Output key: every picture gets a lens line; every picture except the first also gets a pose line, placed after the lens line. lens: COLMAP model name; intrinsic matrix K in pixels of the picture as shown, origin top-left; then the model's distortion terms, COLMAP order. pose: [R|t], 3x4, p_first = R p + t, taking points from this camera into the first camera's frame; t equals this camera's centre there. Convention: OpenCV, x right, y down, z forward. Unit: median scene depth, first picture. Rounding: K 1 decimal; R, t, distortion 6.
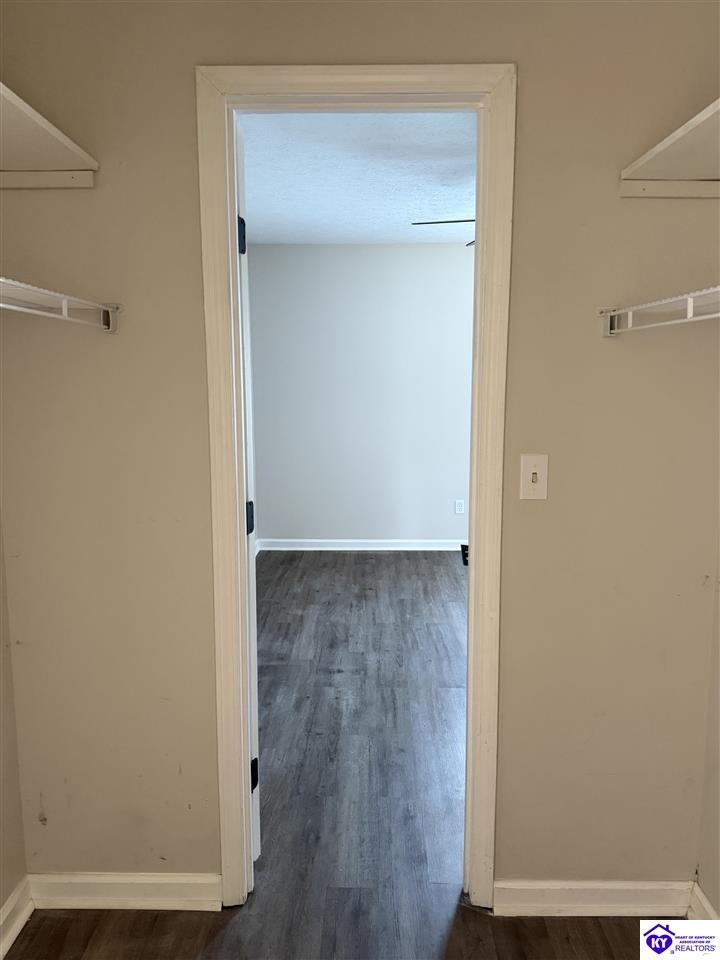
lens RADIAL K [[753.6, 0, 360.0], [0, 753.6, 480.0], [0, 0, 1]] dist [-0.000404, -0.000126]
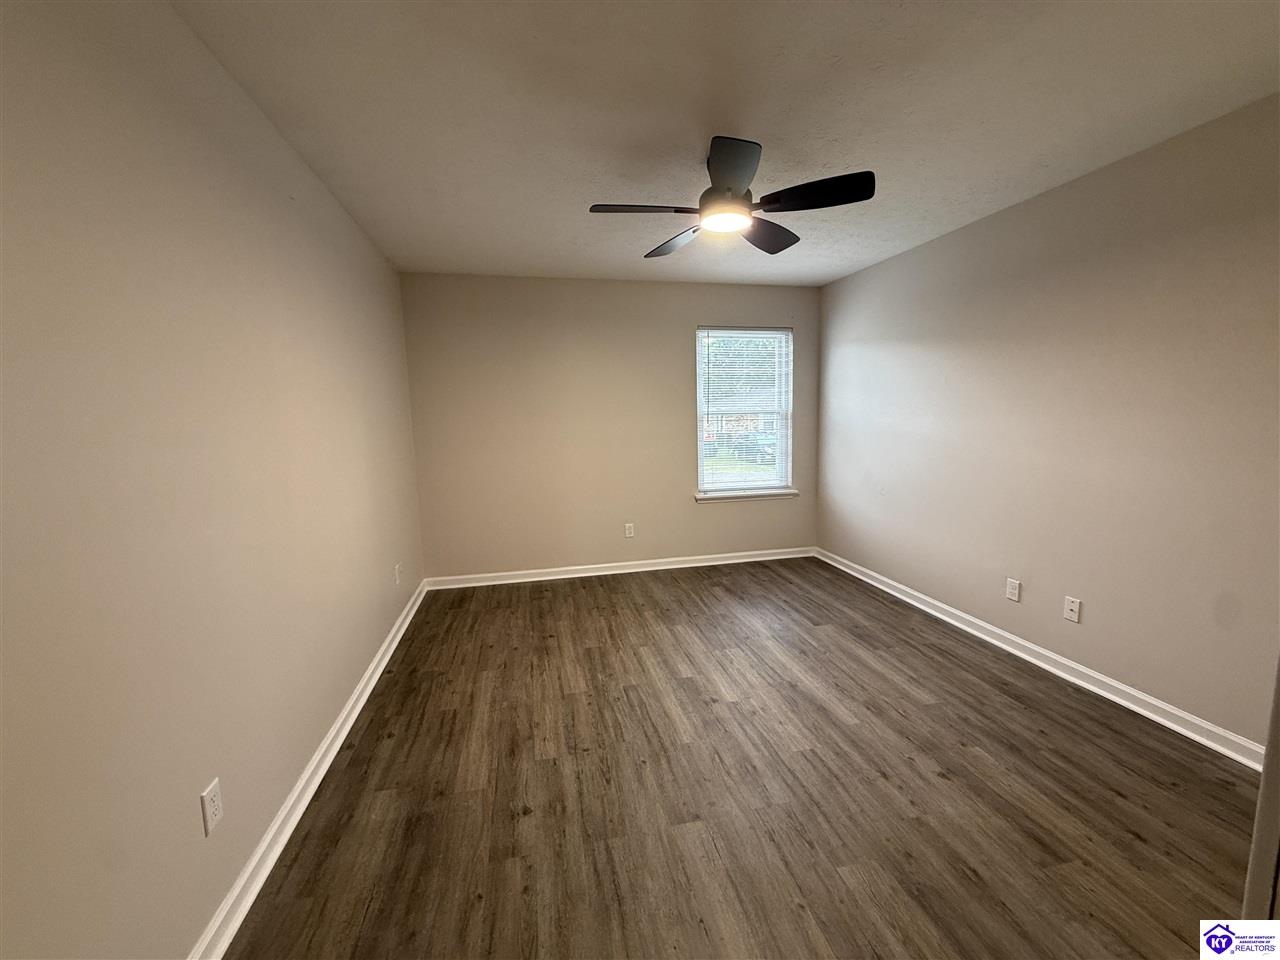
lens RADIAL K [[511.4, 0, 637.0], [0, 511.4, 477.6], [0, 0, 1]] dist [-0.000144, 0.000168]
pose [[0.974297, -0.049598, 0.219741, -0.012777], [0.052791, 0.998568, -0.008676, -0.040980], [-0.218996, 0.020053, 0.975520, 0.411700]]
